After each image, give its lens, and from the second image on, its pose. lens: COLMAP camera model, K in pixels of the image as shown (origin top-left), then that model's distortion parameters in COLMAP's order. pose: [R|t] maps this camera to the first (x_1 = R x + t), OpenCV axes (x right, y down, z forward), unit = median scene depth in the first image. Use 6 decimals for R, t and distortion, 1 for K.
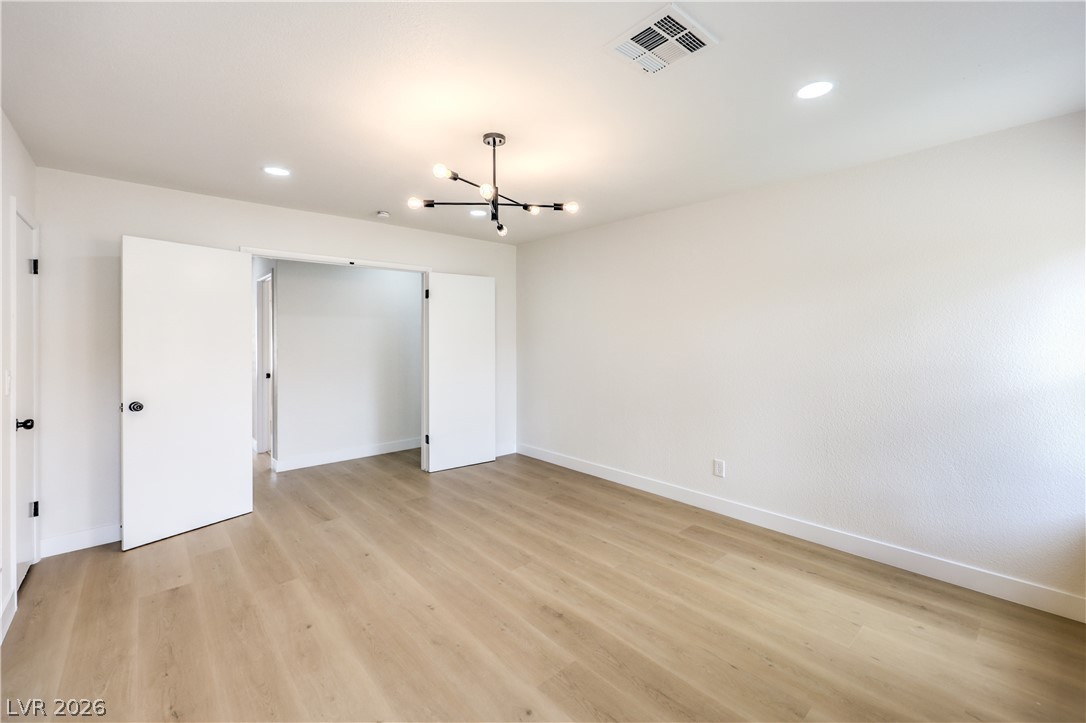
lens RADIAL K [[452.4, 0, 543.7], [0, 452.4, 334.1], [0, 0, 1]] dist [0.000773, -0.000058]
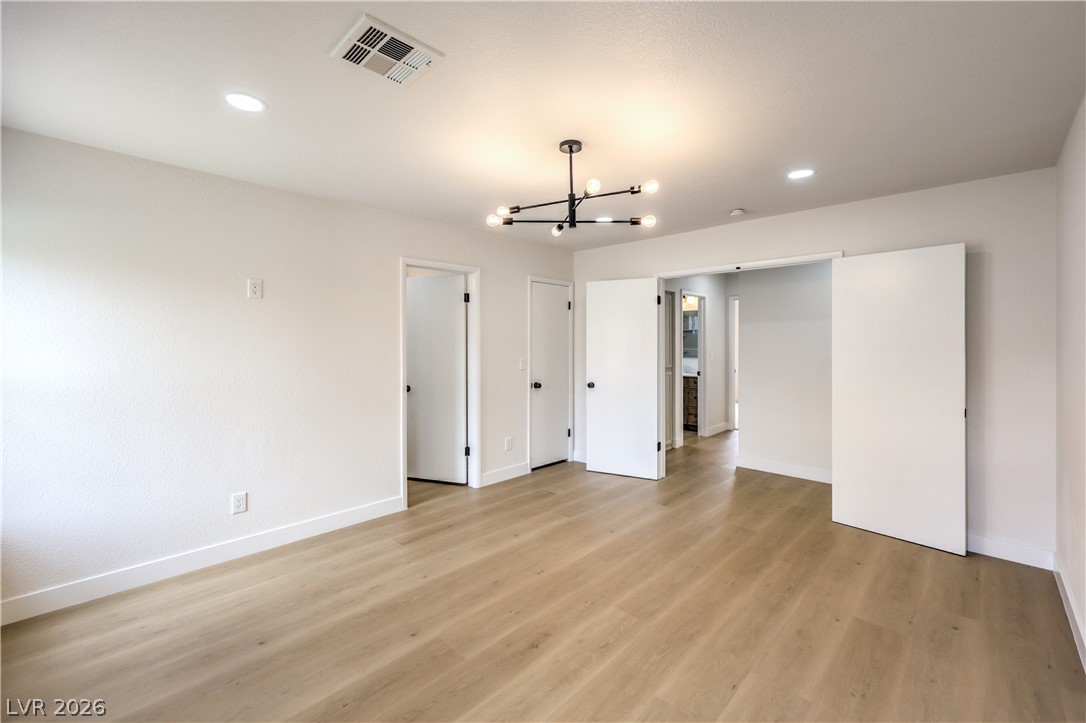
lens RADIAL K [[449.6, 0, 546.2], [0, 449.6, 339.5], [0, 0, 1]] dist [-0.000906, -0.000311]
pose [[0.089622, -0.000497, -0.995976, 0.839929], [0.006625, 0.999978, 0.000097, -0.006906], [0.995954, -0.006607, 0.089624, 0.828273]]
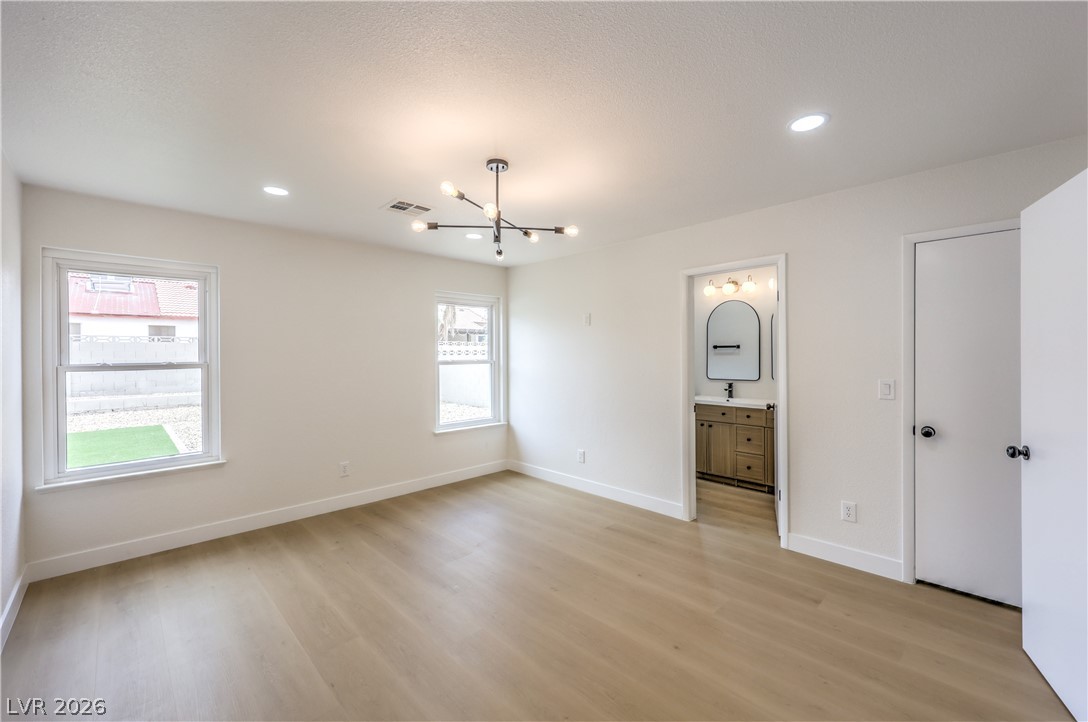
lens RADIAL K [[446.5, 0, 559.3], [0, 446.5, 349.5], [0, 0, 1]] dist [-0.001135, -0.000254]
pose [[-0.997791, 0.010604, -0.065587, -0.173943], [0.011971, 0.999719, -0.020481, 0.010386], [0.065351, -0.021221, -0.997637, 1.956551]]
